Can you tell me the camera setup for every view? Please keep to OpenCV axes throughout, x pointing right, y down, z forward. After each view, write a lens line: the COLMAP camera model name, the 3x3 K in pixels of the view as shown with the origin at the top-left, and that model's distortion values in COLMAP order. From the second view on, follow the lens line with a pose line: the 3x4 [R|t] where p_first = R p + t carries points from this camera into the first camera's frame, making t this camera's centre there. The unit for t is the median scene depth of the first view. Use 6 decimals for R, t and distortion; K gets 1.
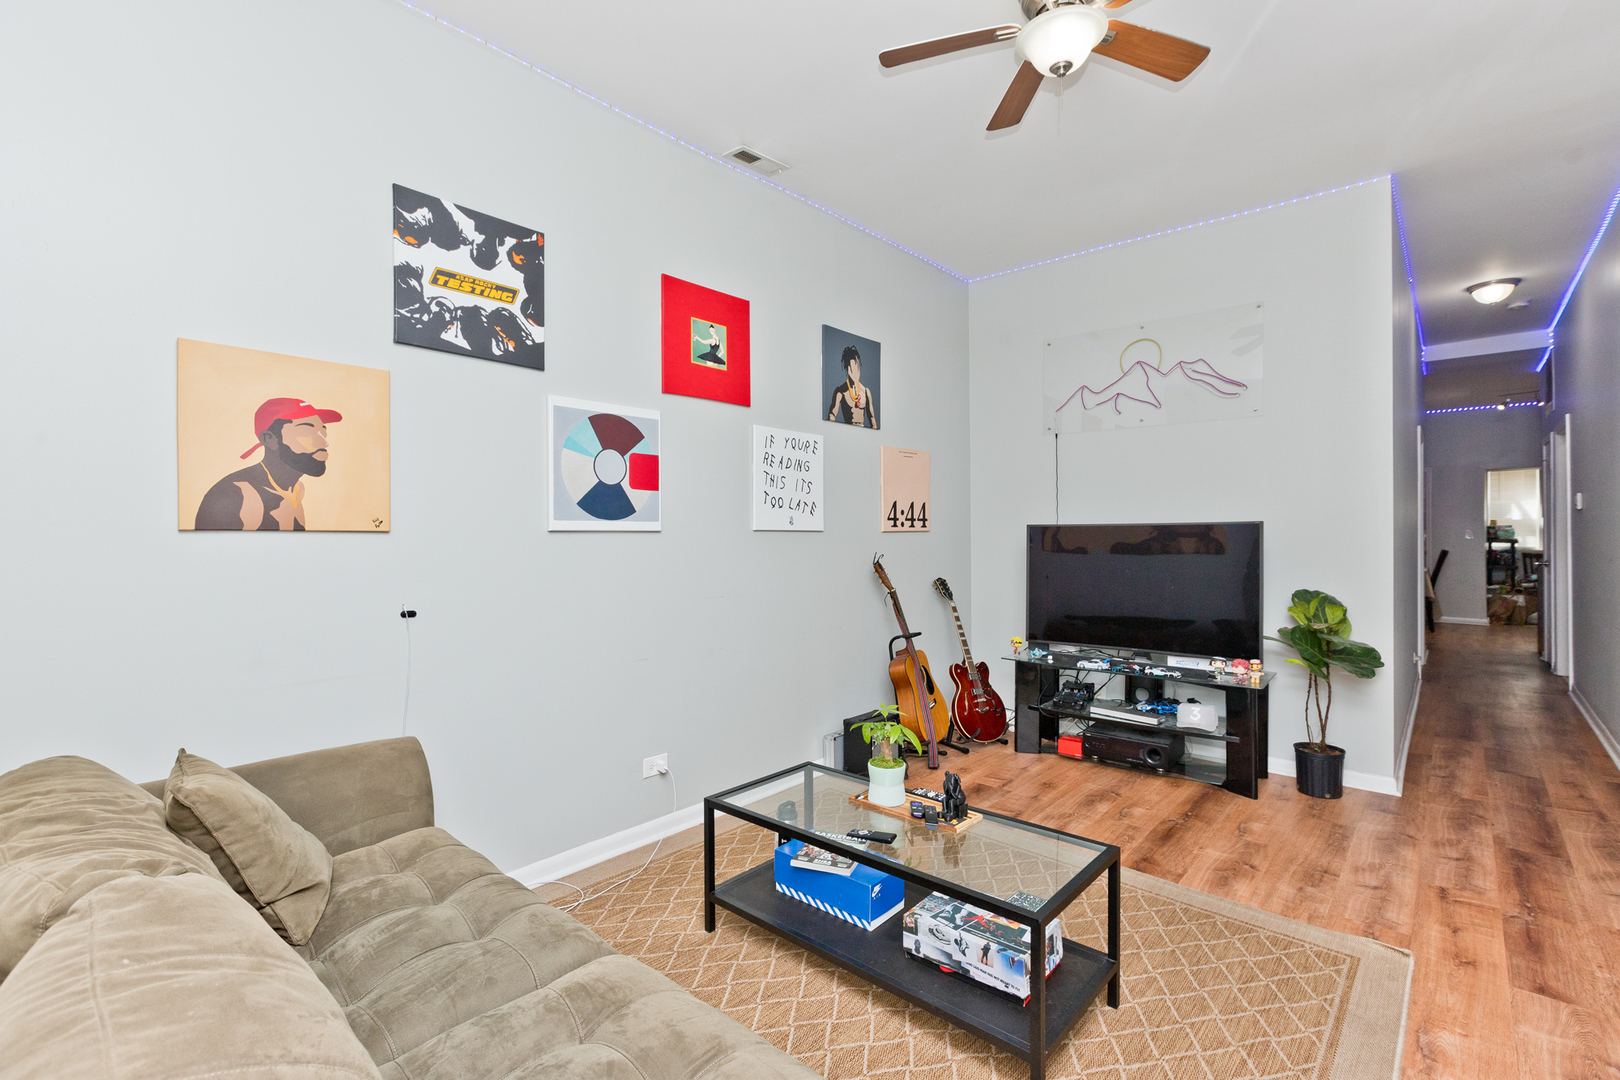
lens RADIAL K [[734.9, 0, 800.3], [0, 734.9, 530.0], [0, 0, 1]] dist [-0.001161, 0.000130]
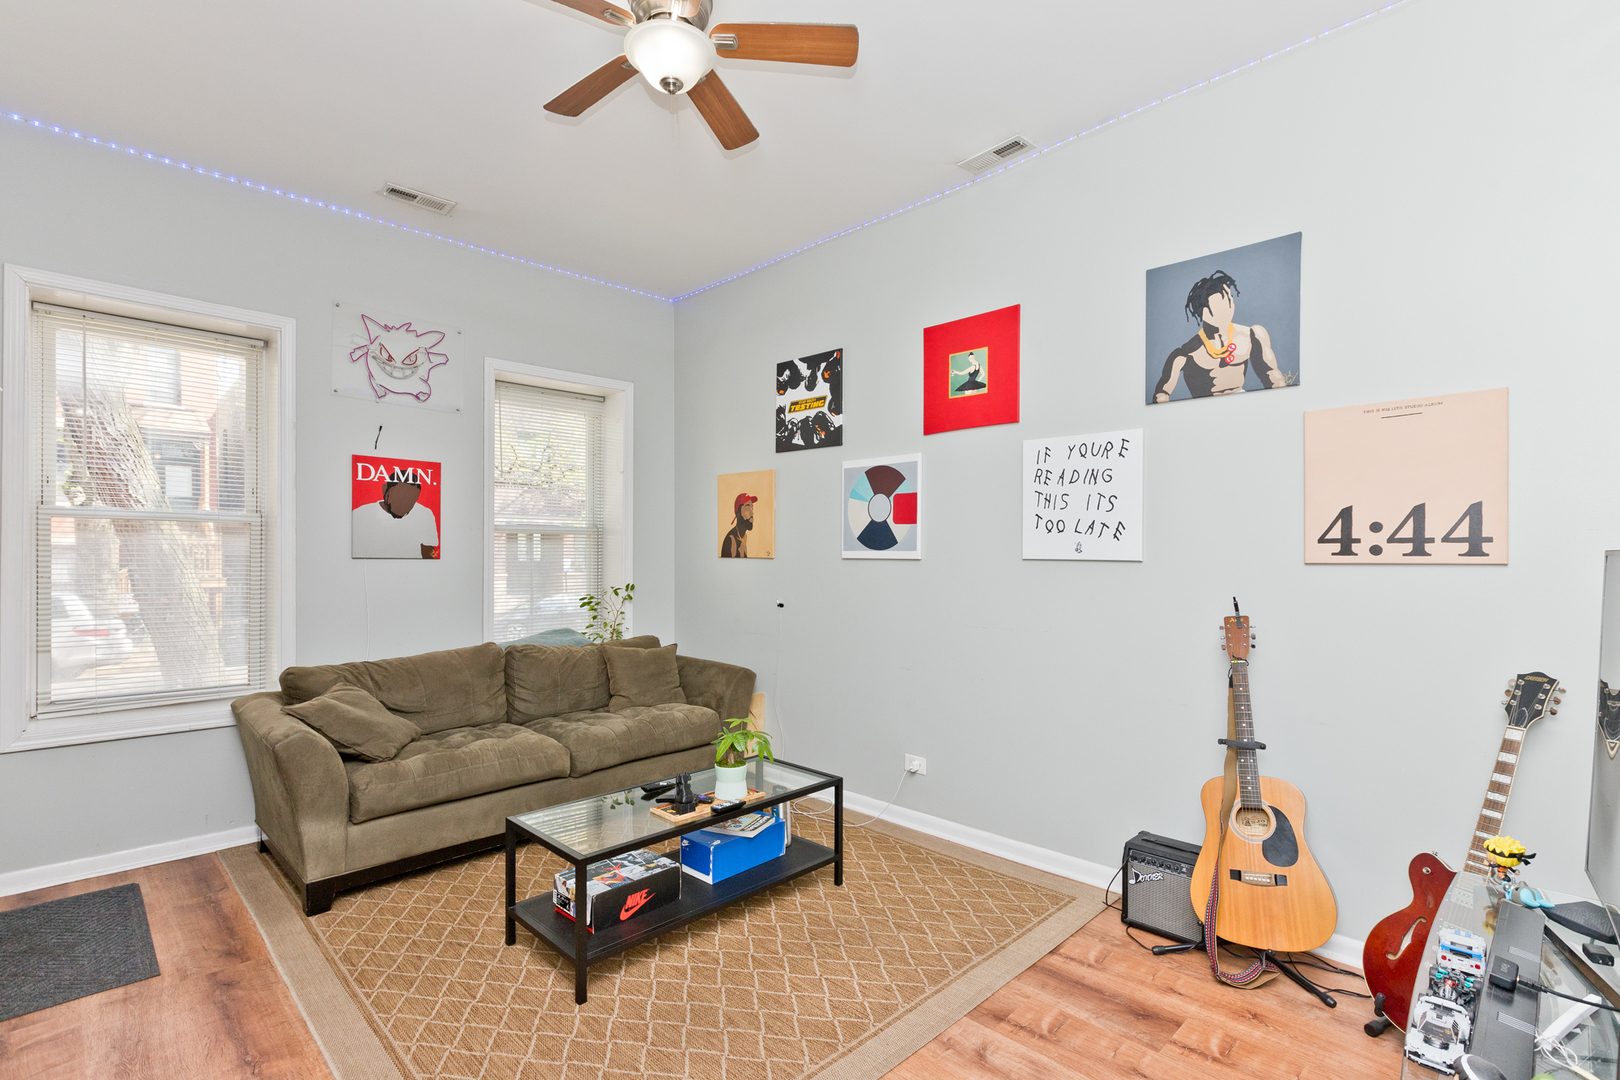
lens RADIAL K [[734.9, 0, 800.7], [0, 734.9, 554.6], [0, 0, 1]] dist [-0.001161, 0.000130]
pose [[-0.039697, 0.000975, -0.999211, 0.946097], [-0.000889, 0.999999, 0.001011, -0.006725], [0.999211, 0.000929, -0.039696, 0.866552]]
